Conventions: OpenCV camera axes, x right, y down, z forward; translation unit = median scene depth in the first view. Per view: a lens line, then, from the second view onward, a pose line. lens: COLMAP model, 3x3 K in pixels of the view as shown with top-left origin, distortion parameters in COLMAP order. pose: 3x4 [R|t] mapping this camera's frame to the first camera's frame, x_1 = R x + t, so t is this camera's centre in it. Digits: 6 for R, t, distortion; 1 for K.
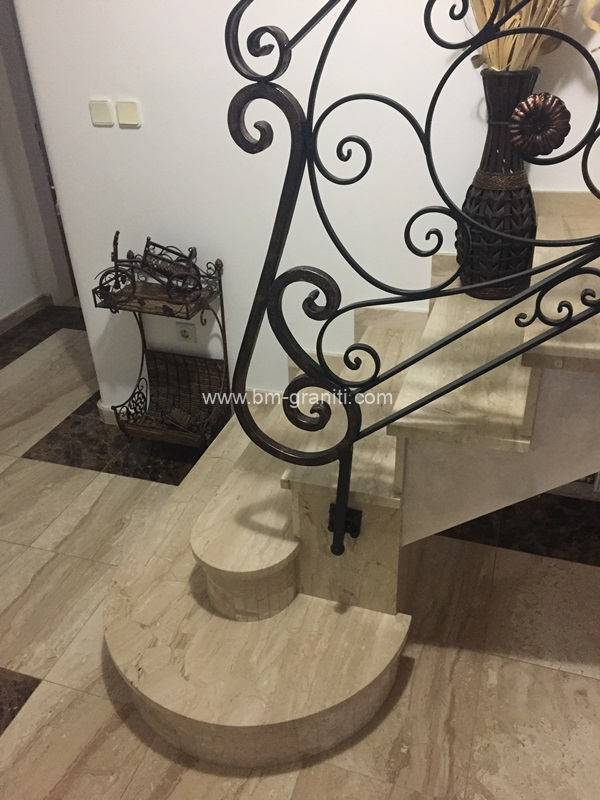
lens RADIAL K [[682.9, 0, 302.8], [0, 682.9, 400.5], [0, 0, 1]] dist [0.102772, -0.135780]
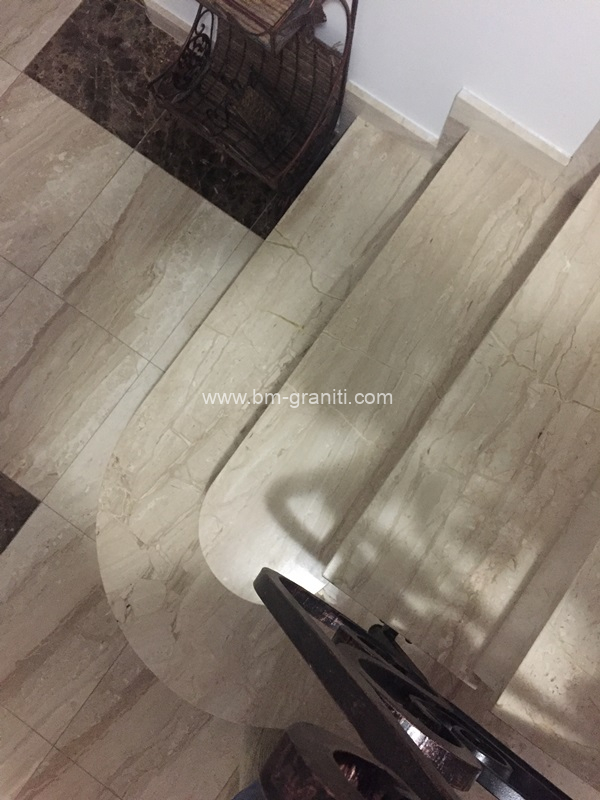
lens RADIAL K [[682.9, 0, 302.8], [0, 682.9, 400.5], [0, 0, 1]] dist [0.102772, -0.135780]
pose [[0.954925, 0.296821, -0.003934, -0.084972], [-0.183412, 0.600386, 0.778394, -0.434455], [0.233406, -0.742586, 0.627764, 0.607611]]
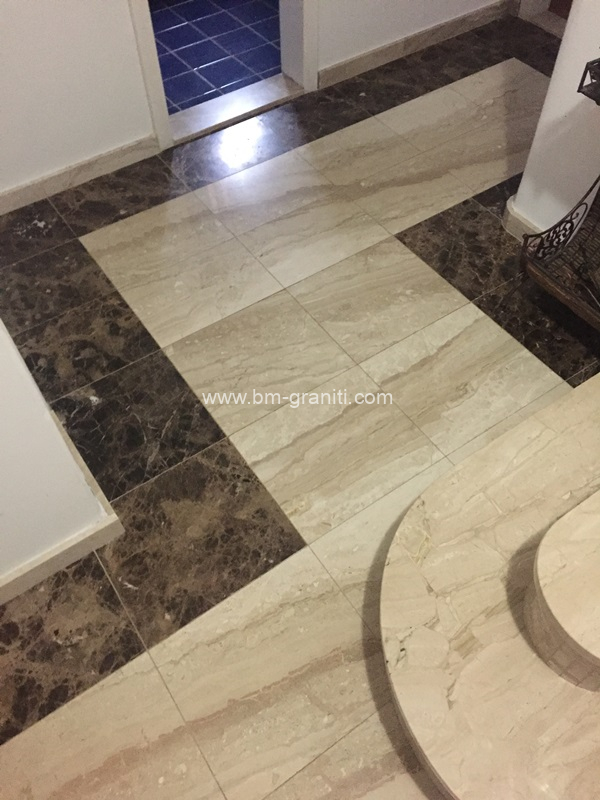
lens RADIAL K [[682.9, 0, 302.8], [0, 682.9, 400.5], [0, 0, 1]] dist [0.102772, -0.135780]
pose [[0.796496, 0.501319, -0.338044, -0.177516], [-0.325455, 0.826639, 0.459071, -0.140249], [0.509581, -0.255630, 0.821572, 0.333147]]
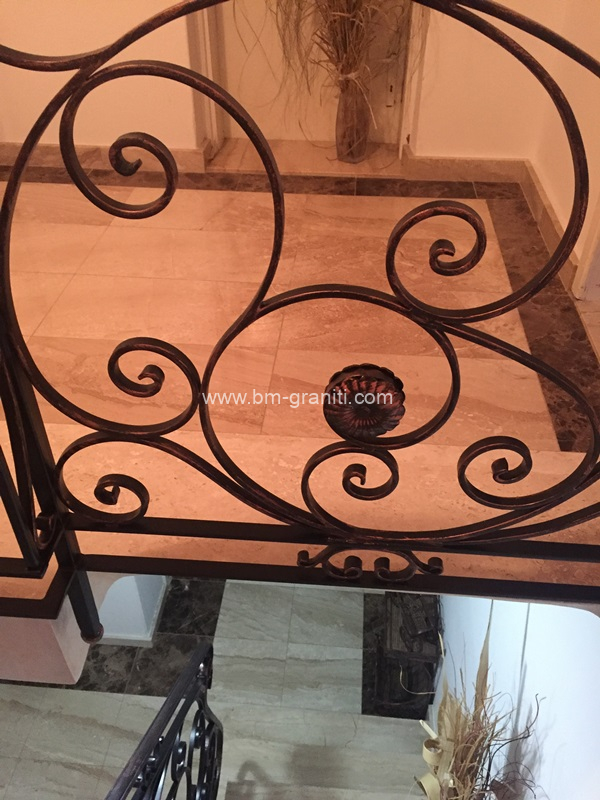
lens RADIAL K [[682.9, 0, 302.8], [0, 682.9, 400.5], [0, 0, 1]] dist [0.102772, -0.135780]
pose [[0.230885, 0.645846, -0.727719, 0.576125], [-0.509758, 0.717357, 0.474917, -1.287015], [0.828757, 0.261309, 0.494852, 0.037813]]
